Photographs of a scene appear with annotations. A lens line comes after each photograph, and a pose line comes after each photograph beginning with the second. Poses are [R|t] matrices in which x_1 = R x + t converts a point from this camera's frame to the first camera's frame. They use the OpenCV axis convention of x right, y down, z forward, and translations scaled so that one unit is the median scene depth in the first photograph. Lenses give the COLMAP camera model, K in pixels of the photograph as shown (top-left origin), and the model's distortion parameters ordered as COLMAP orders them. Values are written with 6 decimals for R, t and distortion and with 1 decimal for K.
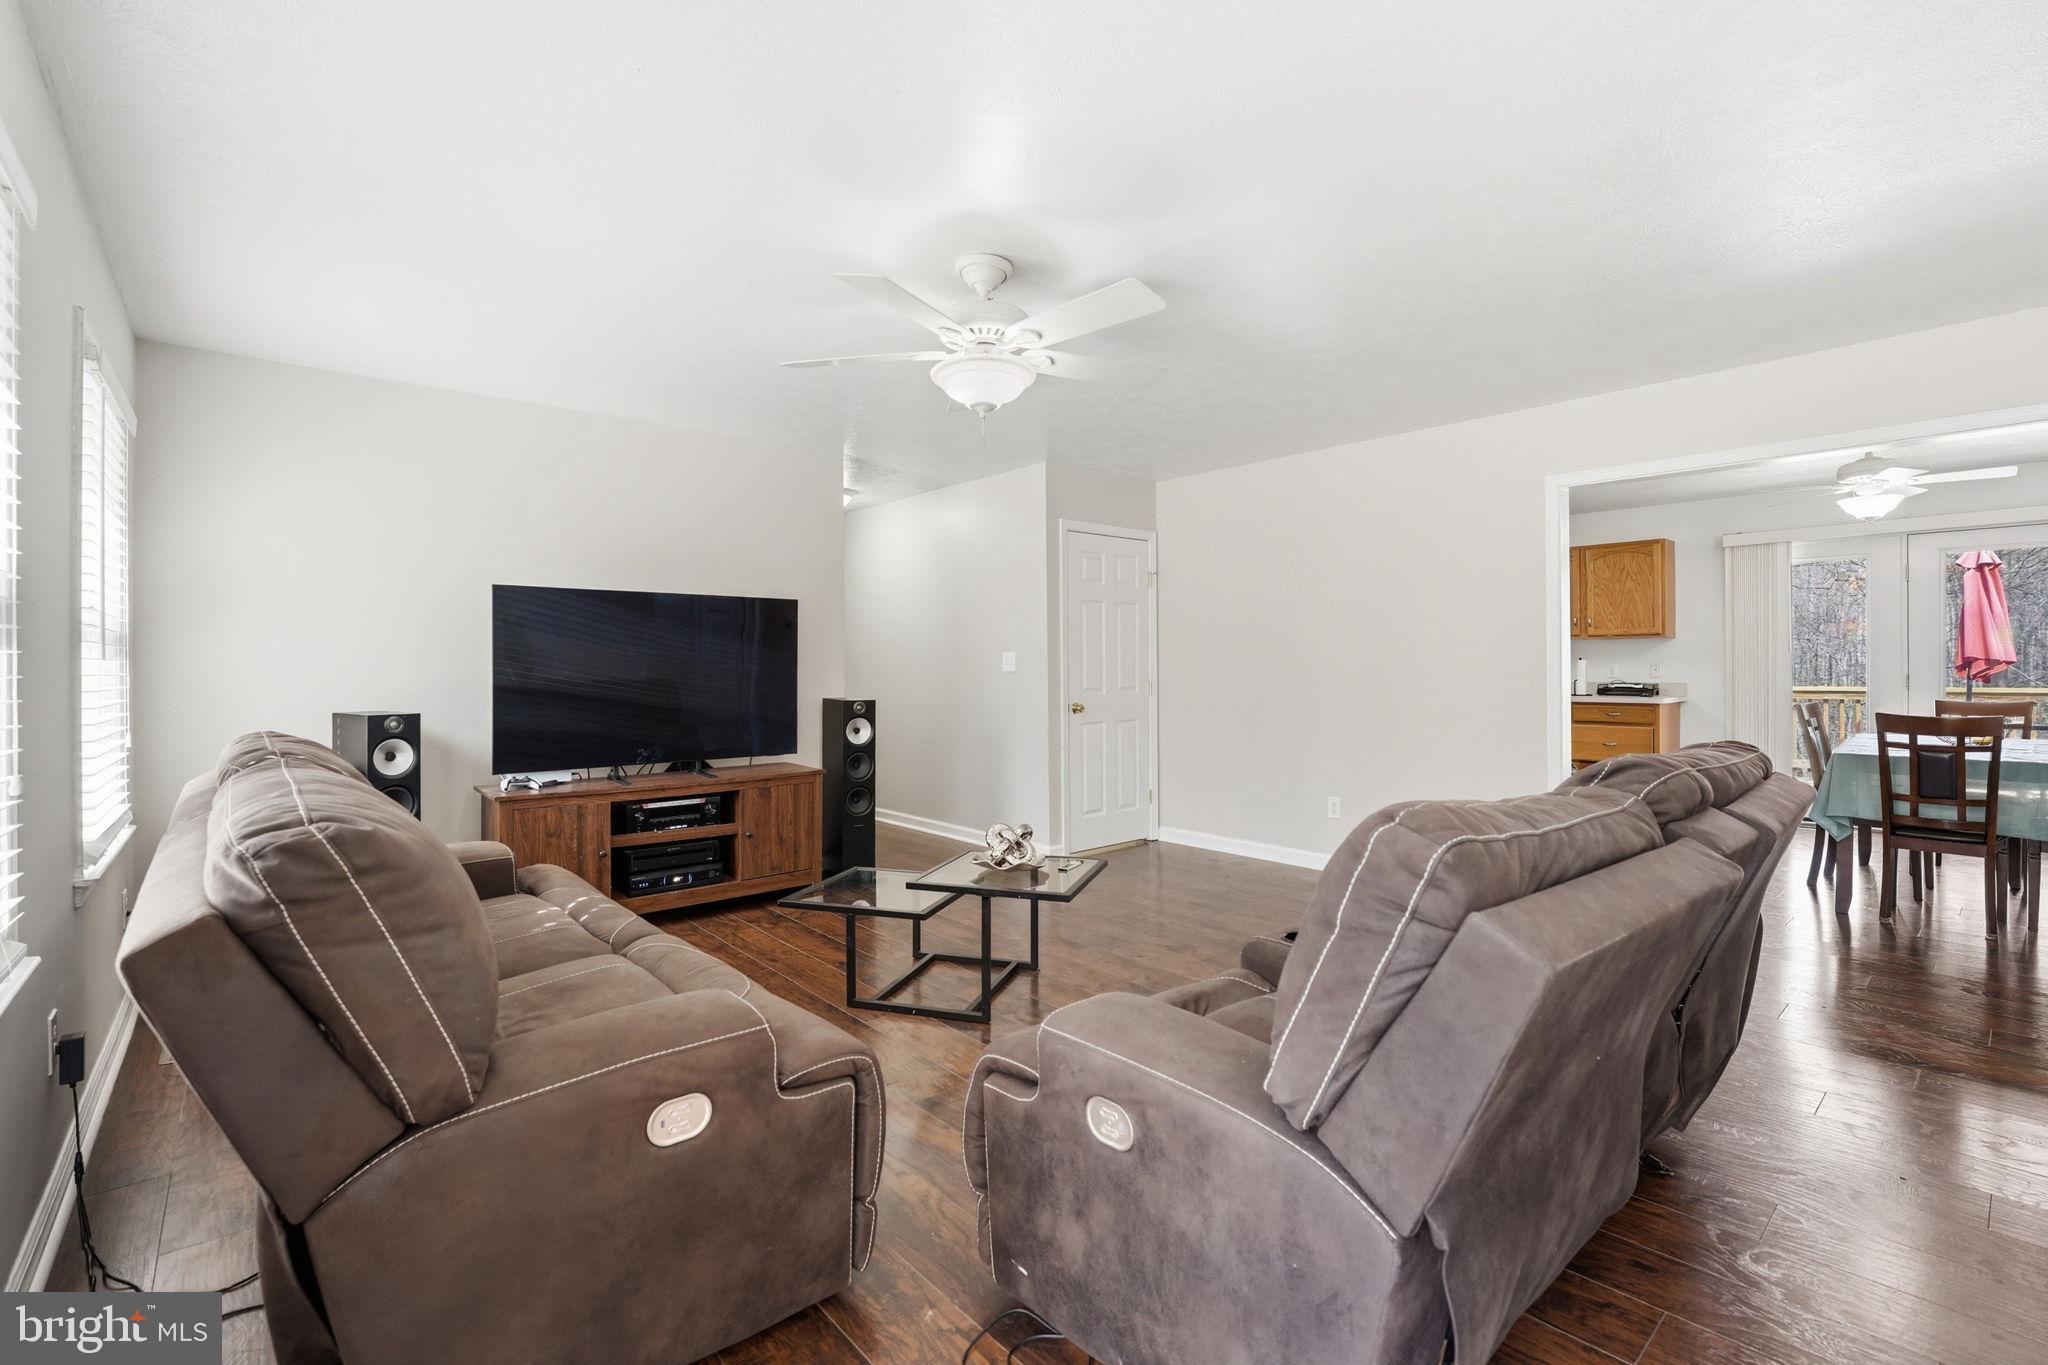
lens RADIAL K [[901.1, 0, 1016.7], [0, 901.1, 658.1], [0, 0, 1]] dist [-0.022045, -0.000064]
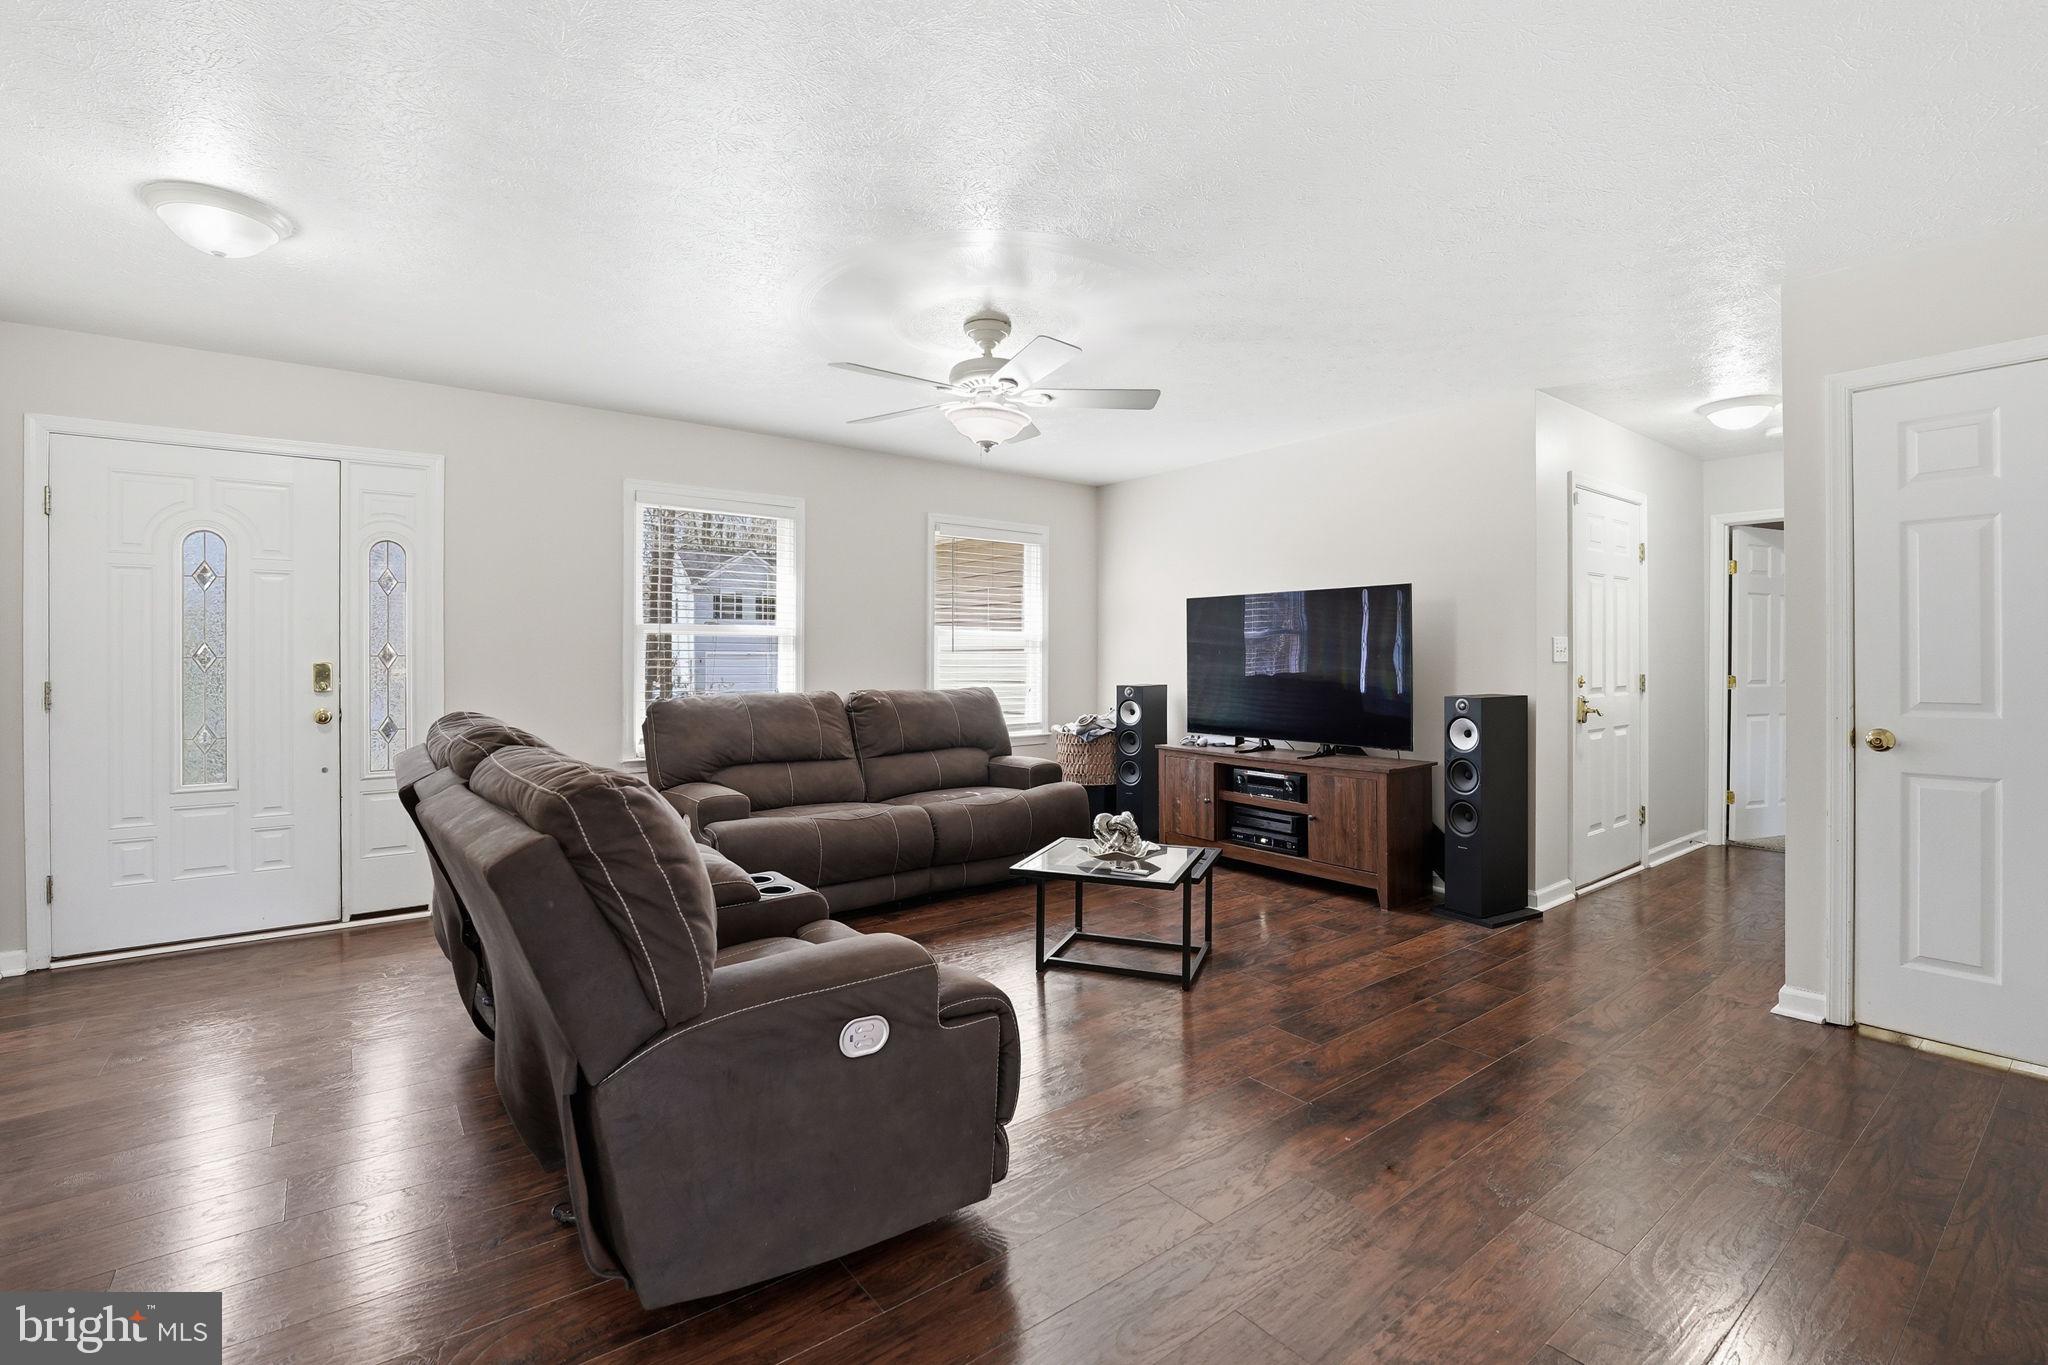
lens RADIAL K [[901.1, 0, 1016.7], [0, 901.1, 658.1], [0, 0, 1]] dist [-0.022045, -0.000064]
pose [[-0.048153, 0.006002, -0.998822, 0.764872], [0.007995, 0.999952, 0.005623, 0.003330], [0.998808, -0.007715, -0.048198, 0.720466]]
